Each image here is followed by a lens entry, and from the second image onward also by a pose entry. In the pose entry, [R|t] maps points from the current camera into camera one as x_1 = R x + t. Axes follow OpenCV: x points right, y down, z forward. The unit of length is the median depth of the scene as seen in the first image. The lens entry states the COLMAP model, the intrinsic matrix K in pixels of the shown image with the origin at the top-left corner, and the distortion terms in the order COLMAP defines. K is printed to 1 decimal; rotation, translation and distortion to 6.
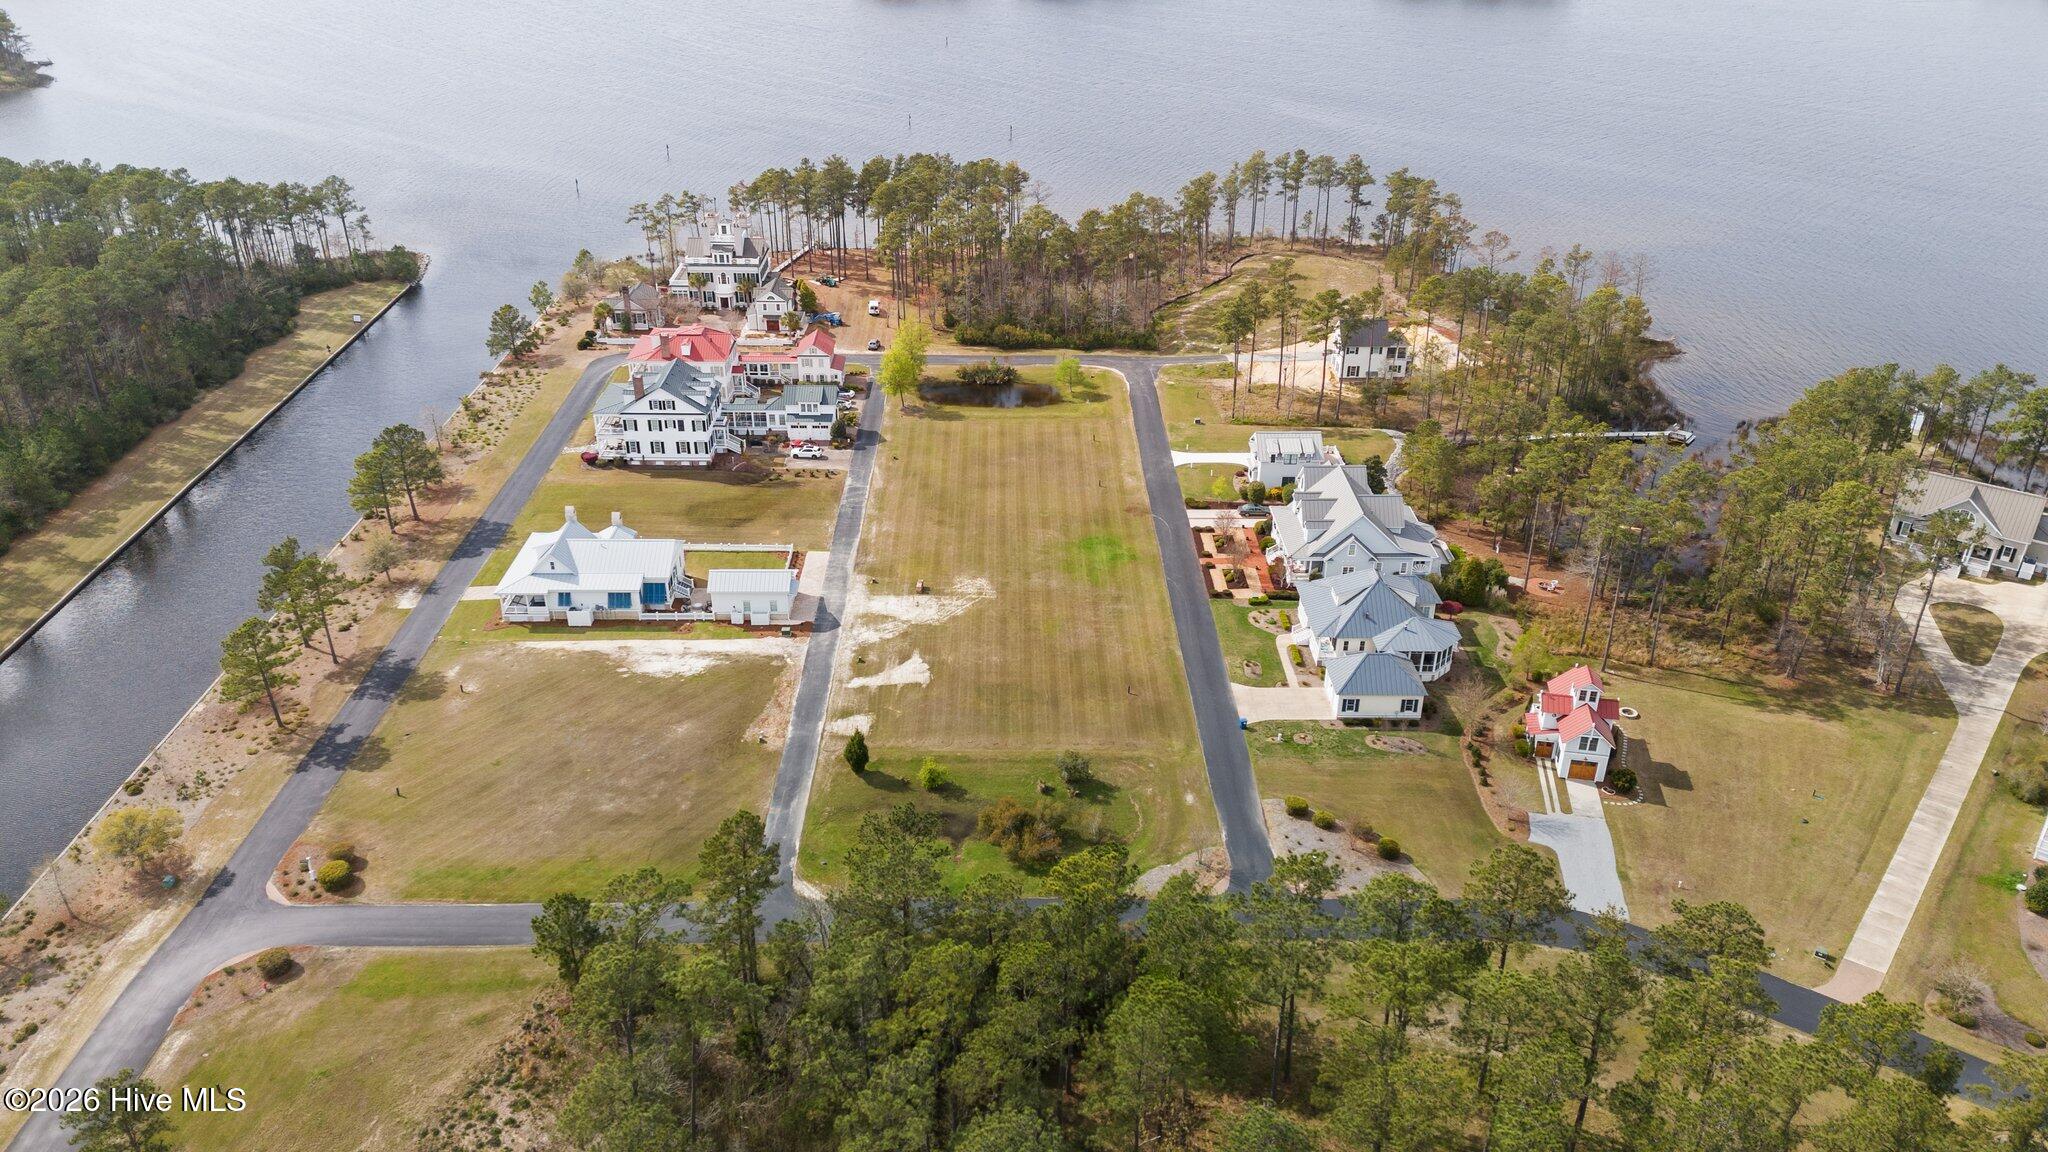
lens RADIAL K [[1485.7, 0, 1024.0], [0, 1485.7, 576.0], [0, 0, 1]] dist [0.111381, -0.138192]
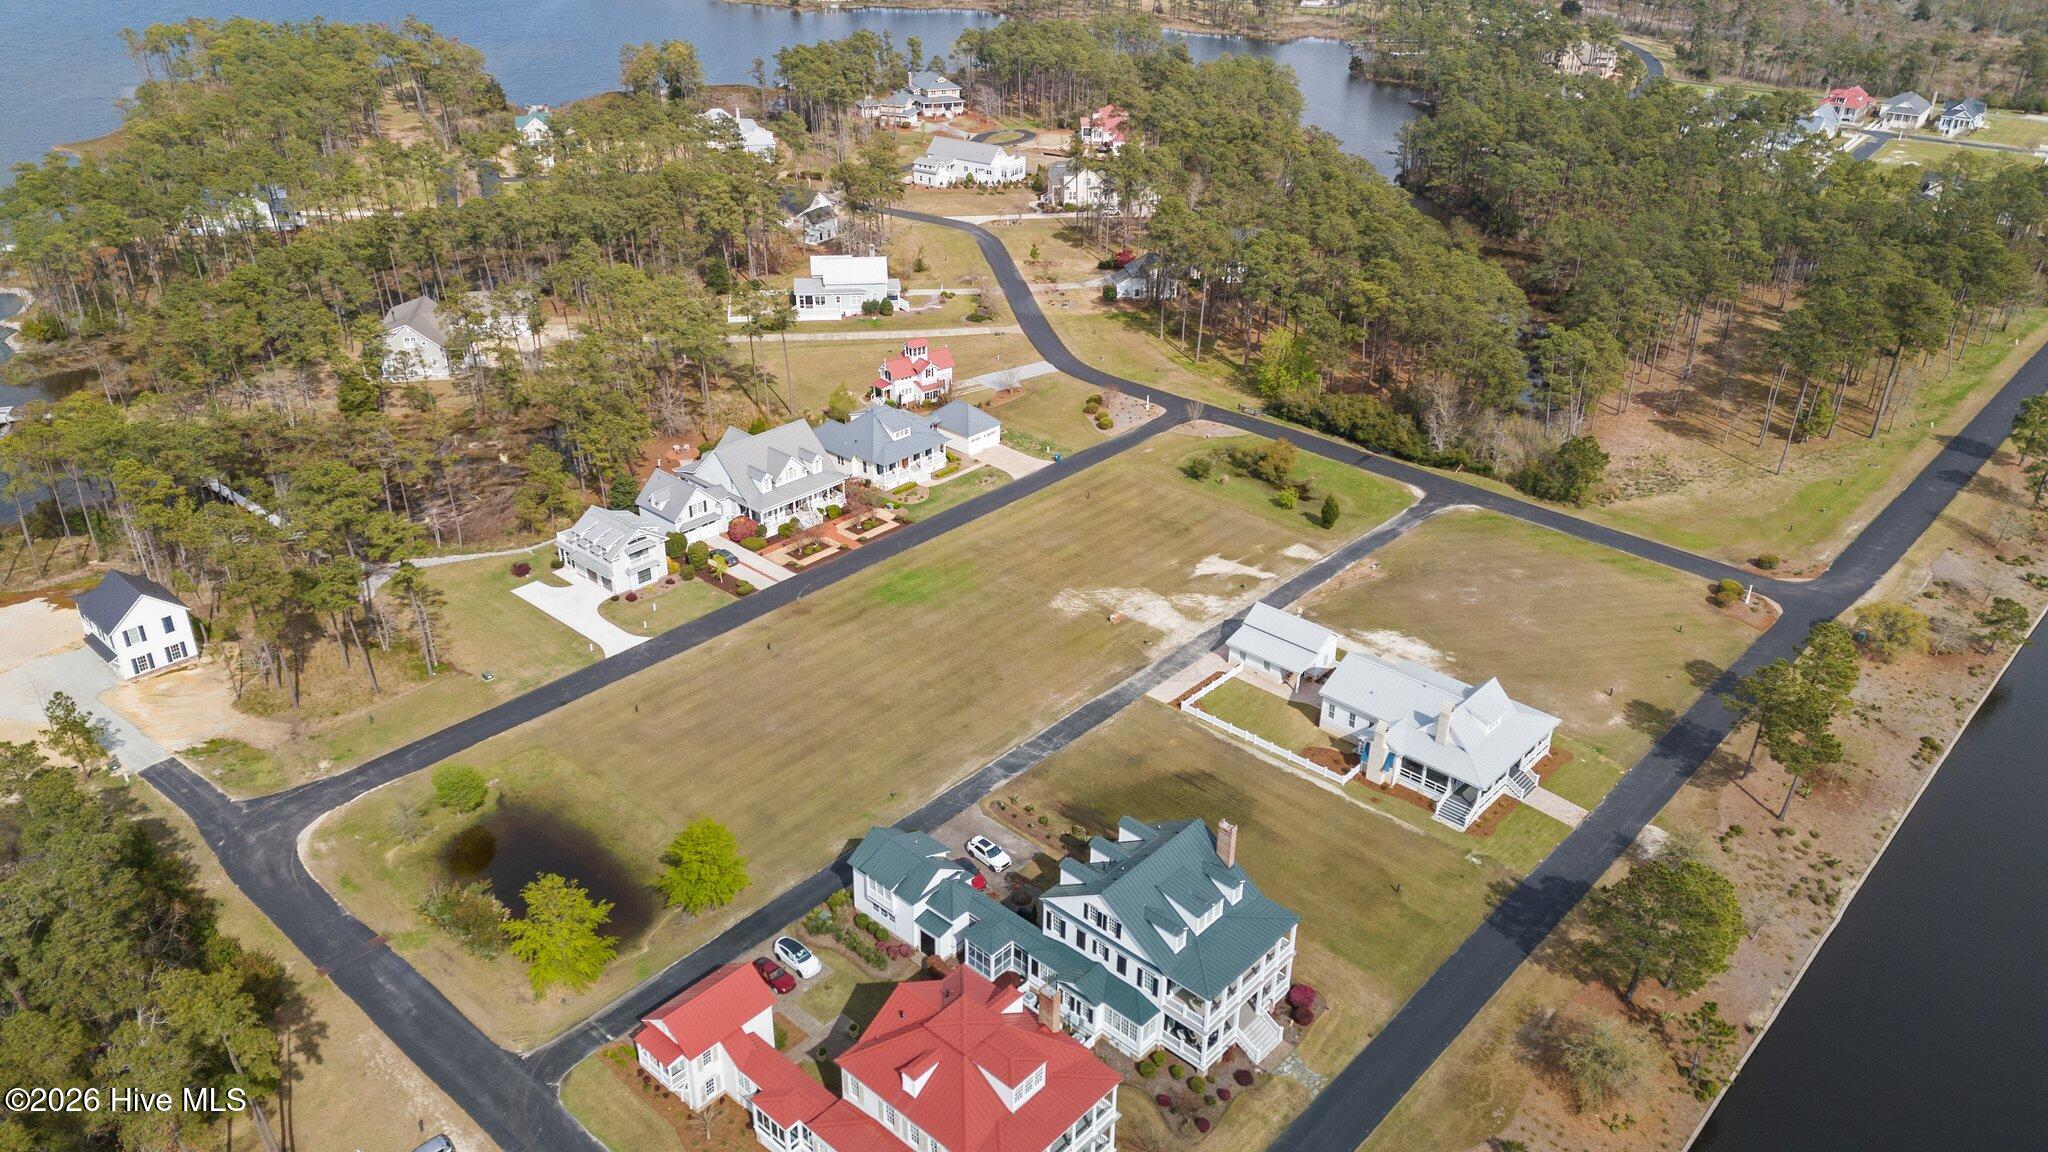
lens RADIAL K [[1485.7, 0, 1024.0], [0, 1485.7, 576.0], [0, 0, 1]] dist [0.111381, -0.138192]
pose [[-0.733712, -0.335408, 0.590905, -0.526610], [0.295301, 0.625828, 0.721898, -0.647618], [-0.611935, 0.704160, -0.360131, 1.247296]]
